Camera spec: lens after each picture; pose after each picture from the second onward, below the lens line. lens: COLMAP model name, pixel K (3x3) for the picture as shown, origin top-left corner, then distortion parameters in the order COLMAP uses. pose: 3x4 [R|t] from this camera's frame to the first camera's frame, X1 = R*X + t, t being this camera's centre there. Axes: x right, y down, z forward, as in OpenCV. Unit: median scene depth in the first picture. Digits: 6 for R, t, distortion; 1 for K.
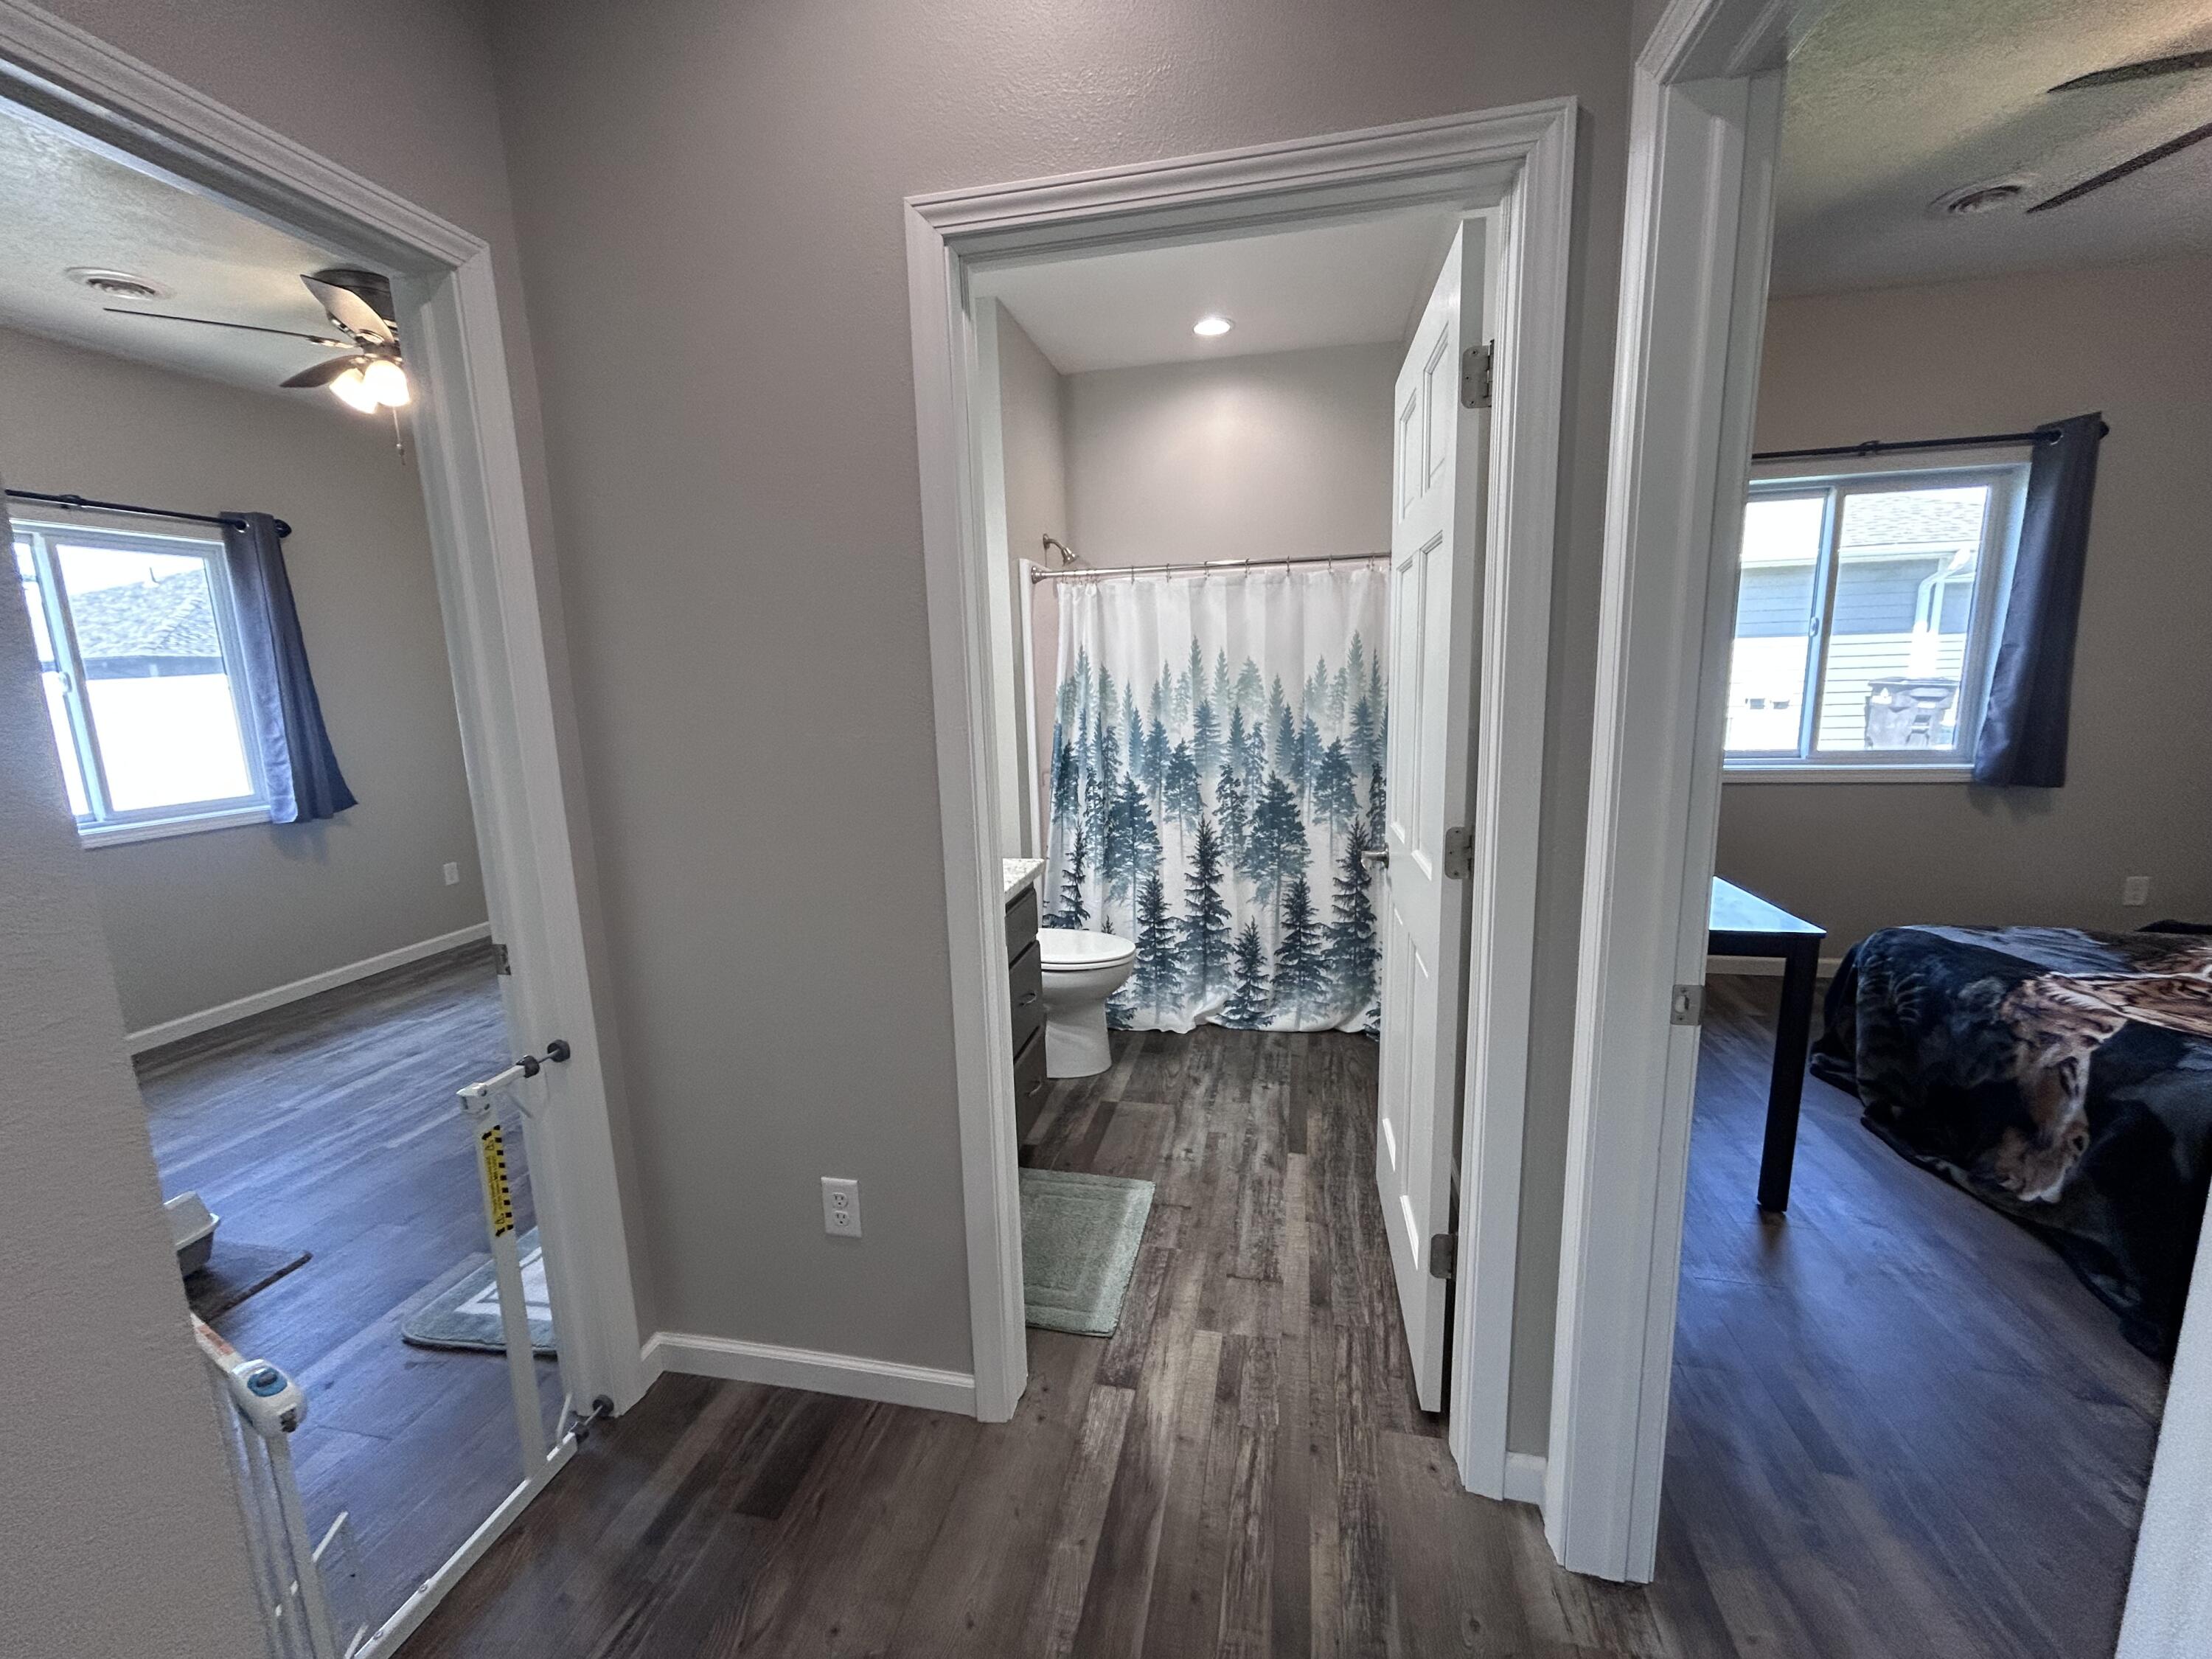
lens RADIAL K [[895.9, 0, 1104.5], [0, 895.9, 828.5], [0, 0, 1]] dist [0.000508, -0.000883]
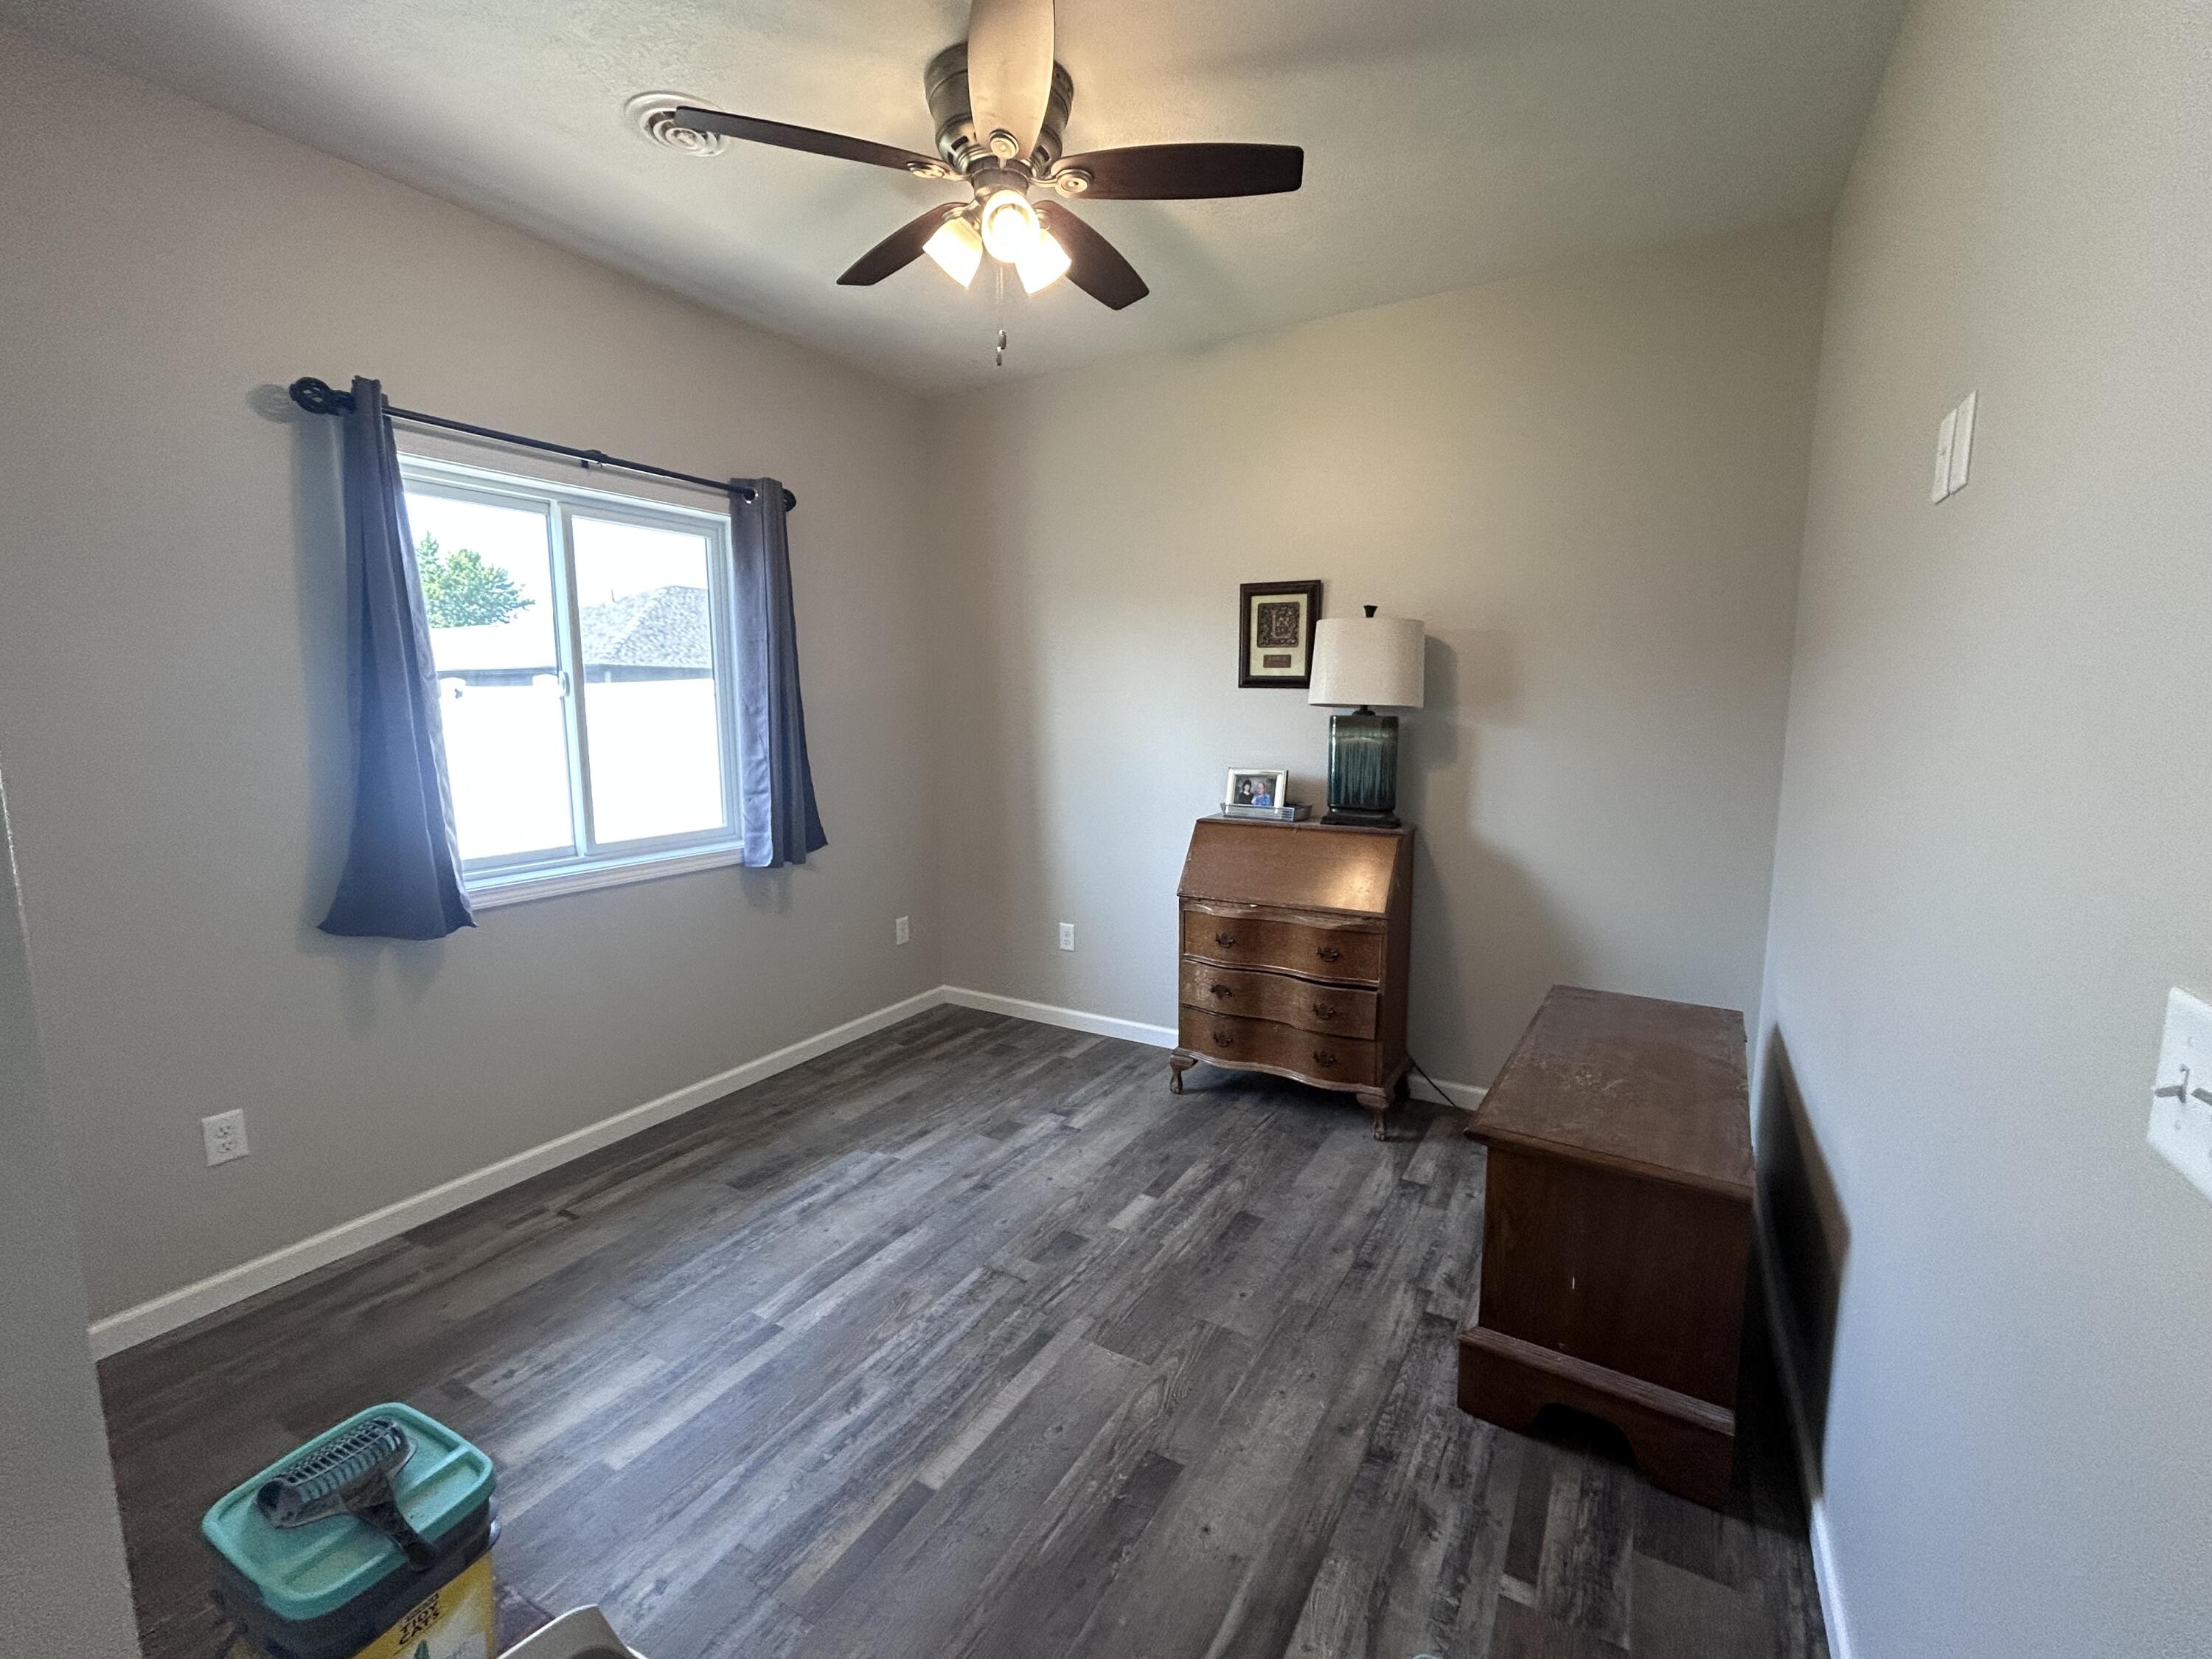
lens RADIAL K [[939.5, 0, 1106.0], [0, 939.5, 829.5], [0, 0, 1]] dist [0.003512, 0.000119]
pose [[0.948676, 0.070855, -0.308211, -0.375277], [-0.081139, 0.996489, -0.020661, -0.048065], [0.305664, 0.044608, 0.951094, 0.306107]]
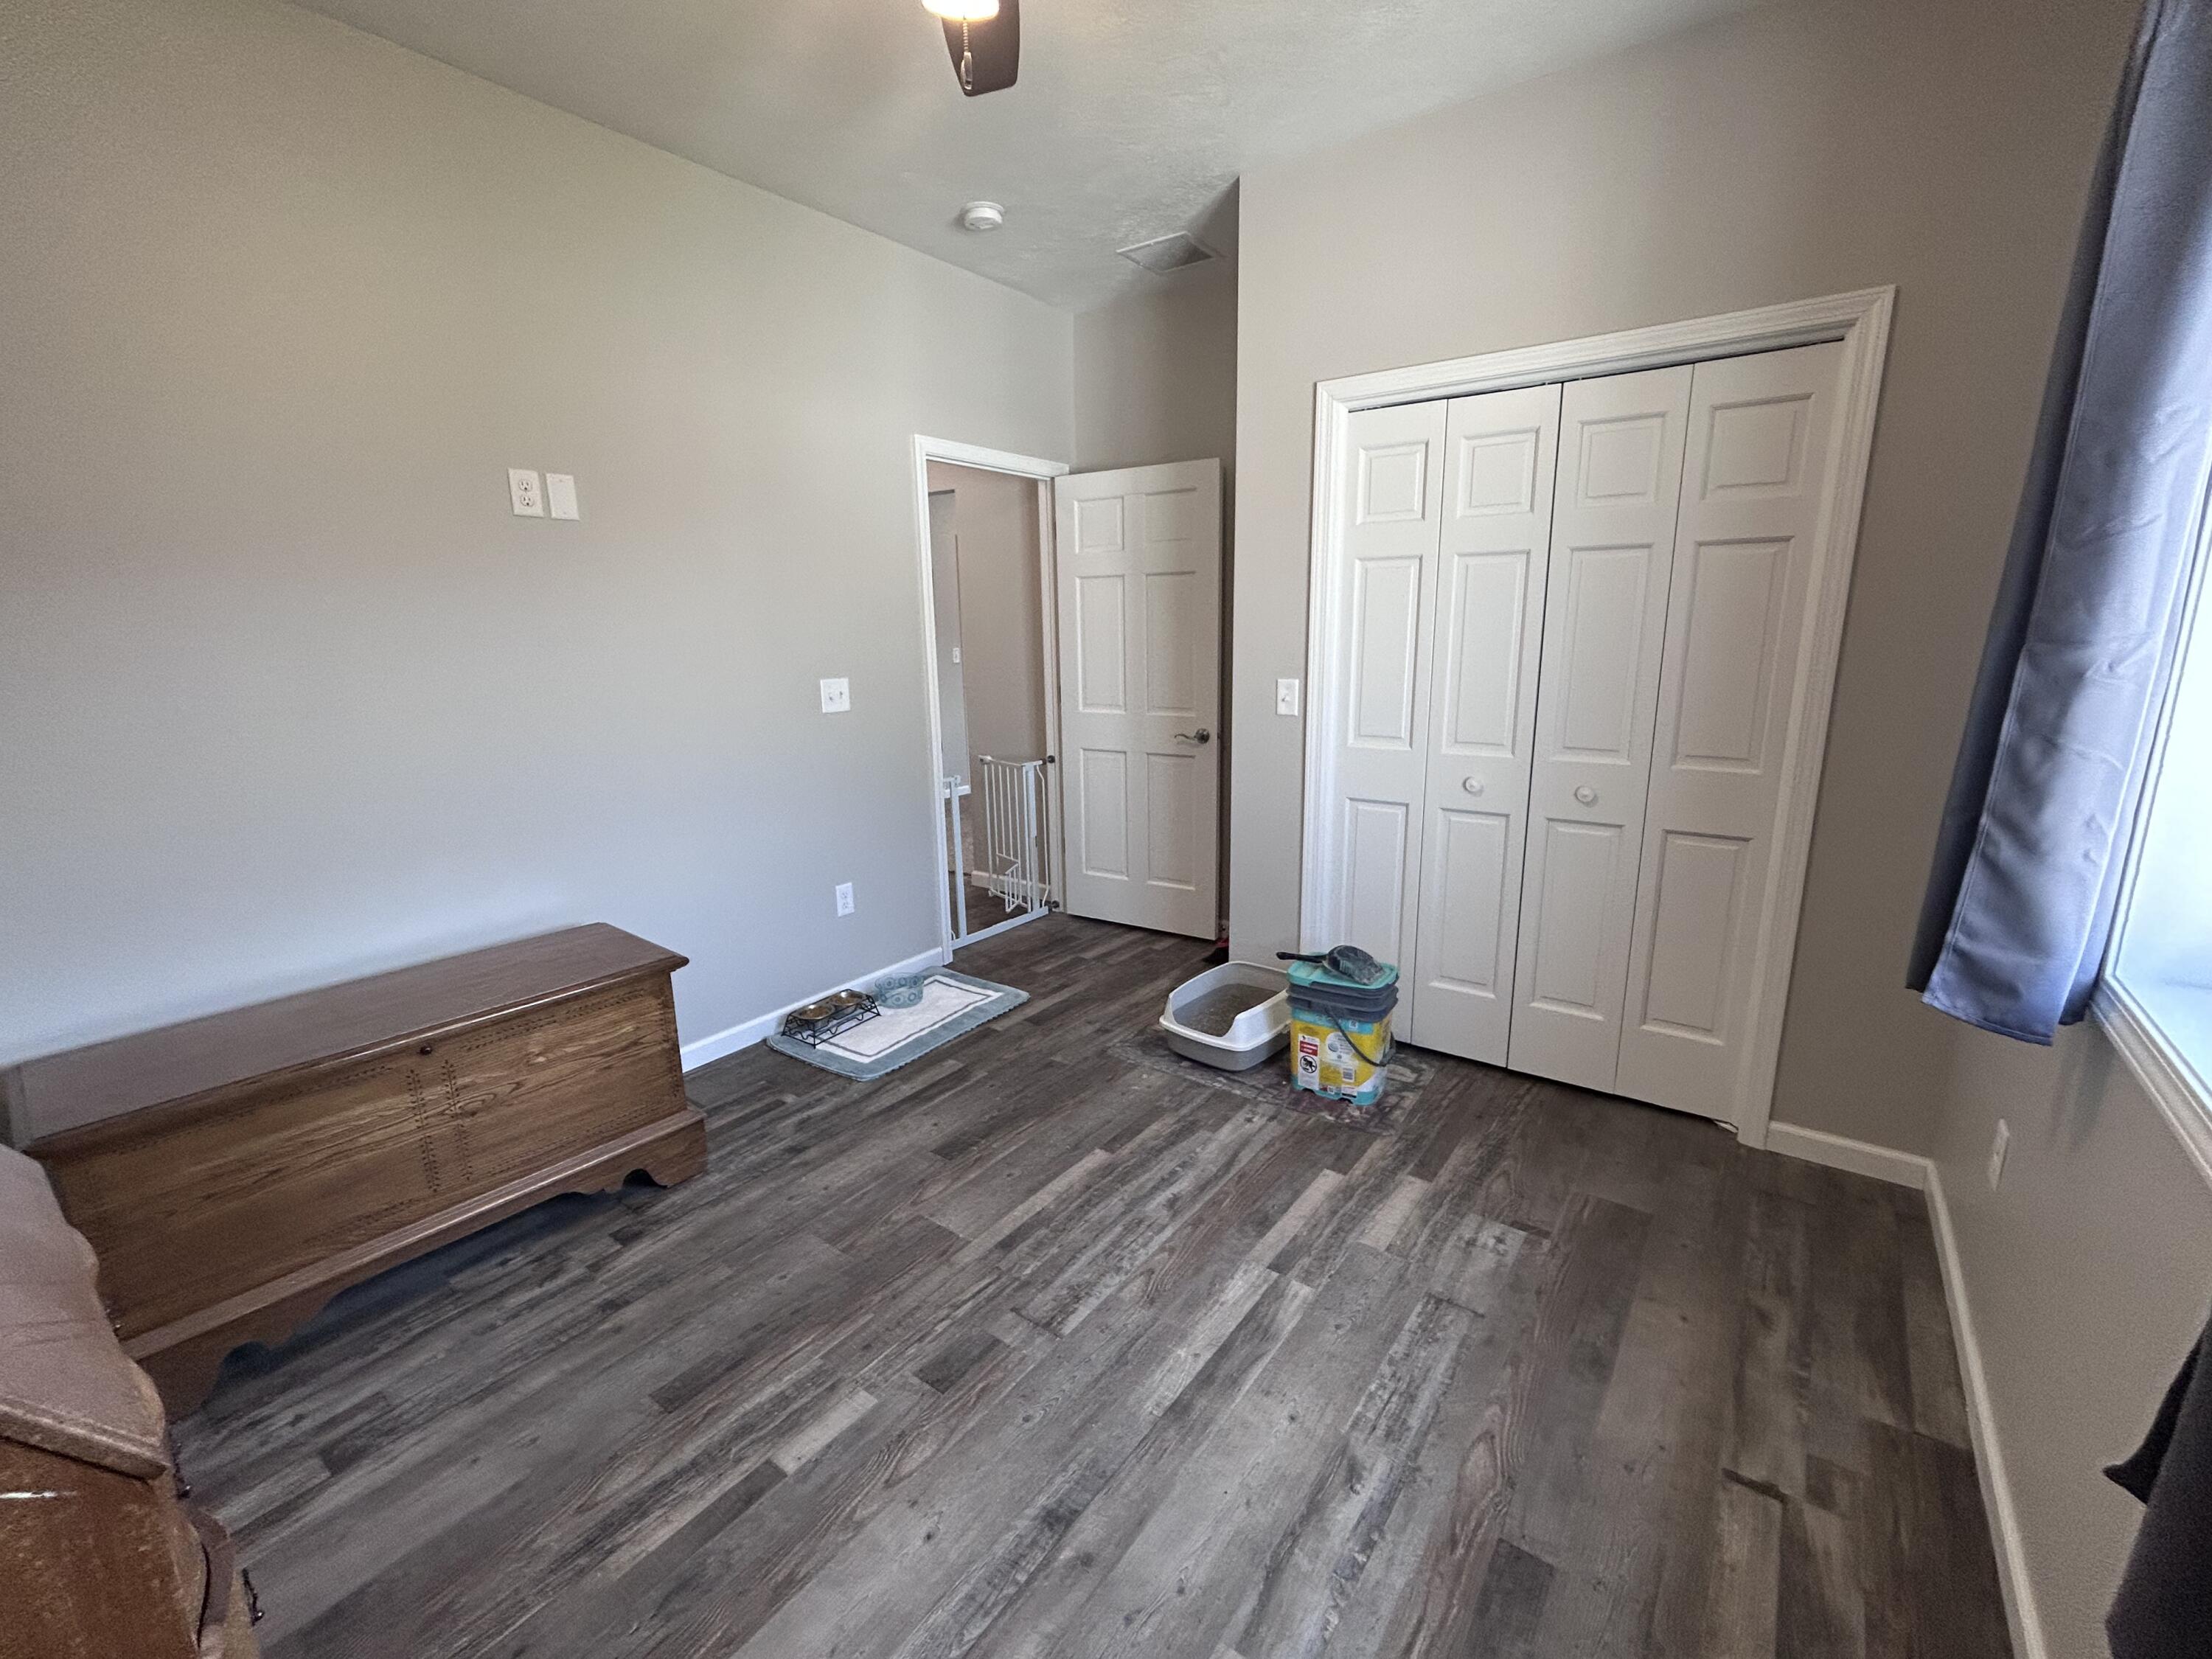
lens RADIAL K [[939.5, 0, 1106.0], [0, 939.5, 829.5], [0, 0, 1]] dist [0.003512, 0.000119]
pose [[-0.909278, -0.045556, 0.413690, -0.823989], [0.116289, 0.926593, 0.357636, -0.183311], [-0.399614, 0.373297, -0.837232, 1.165441]]
